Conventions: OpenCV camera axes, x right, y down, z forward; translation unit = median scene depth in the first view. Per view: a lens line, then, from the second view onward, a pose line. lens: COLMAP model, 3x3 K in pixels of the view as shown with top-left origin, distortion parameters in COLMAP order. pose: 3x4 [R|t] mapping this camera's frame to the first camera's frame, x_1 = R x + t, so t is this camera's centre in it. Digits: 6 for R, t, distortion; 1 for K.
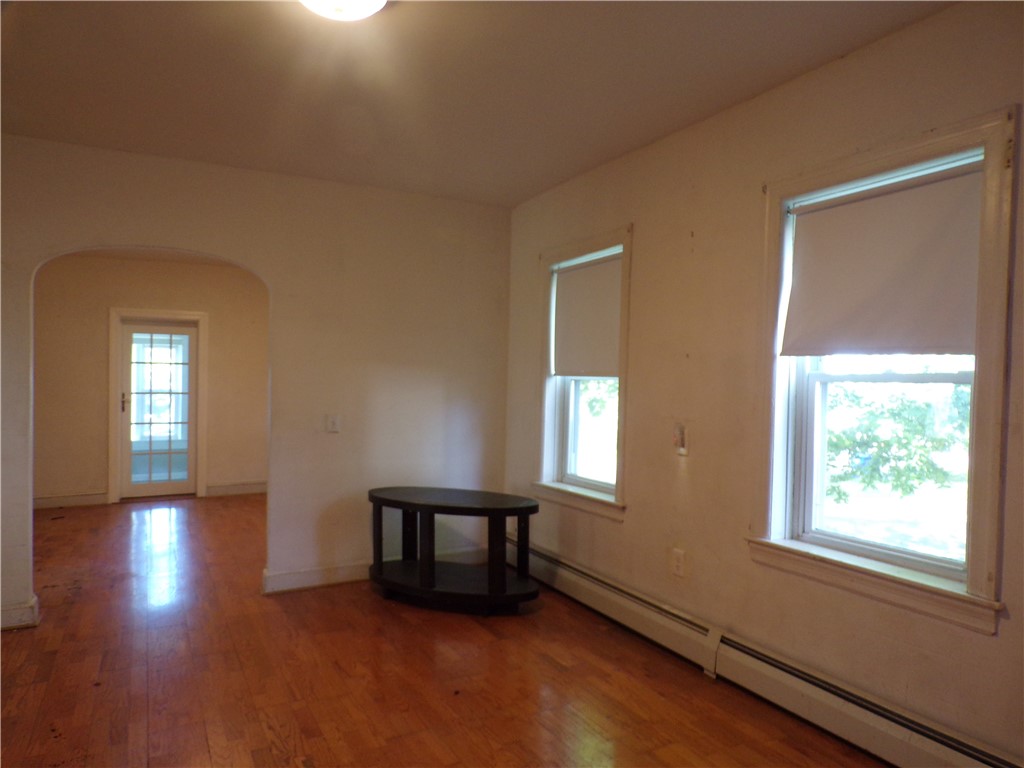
lens RADIAL K [[719.7, 0, 512.0], [0, 719.7, 384.0], [0, 0, 1]] dist [0.005088, -0.000076]
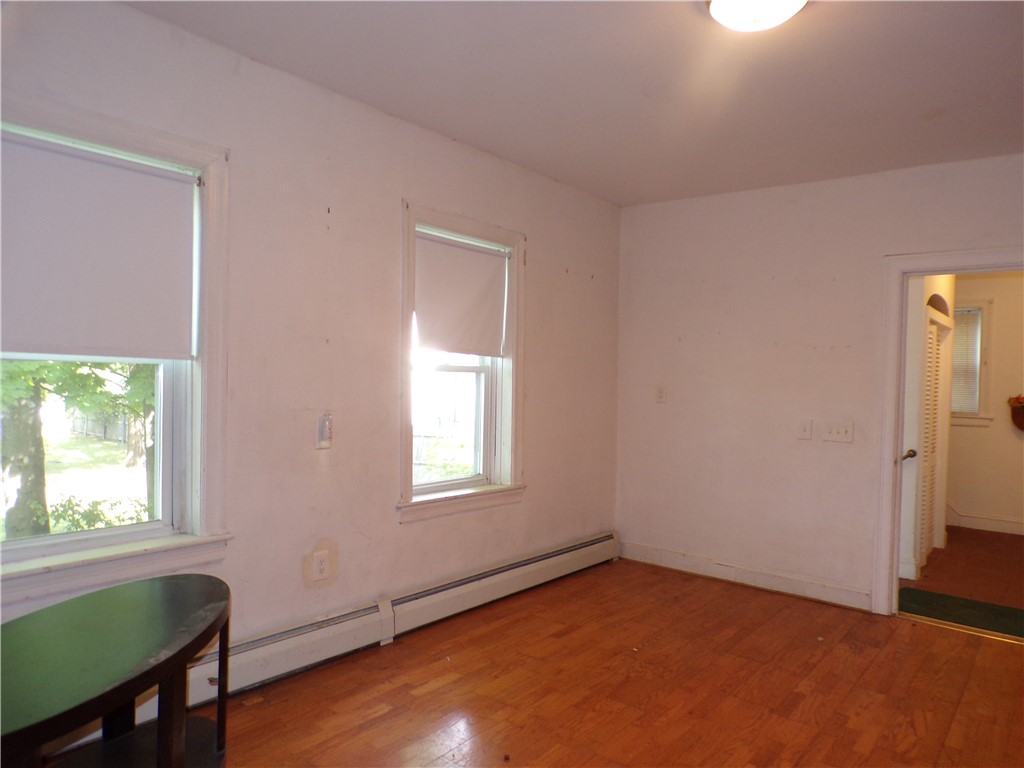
lens RADIAL K [[719.7, 0, 512.0], [0, 719.7, 384.0], [0, 0, 1]] dist [0.005088, -0.000076]
pose [[-0.398833, -0.028811, 0.916571, -0.723366], [-0.018624, 0.999555, 0.023316, -0.010529], [-0.916834, -0.007771, -0.399192, 1.177072]]
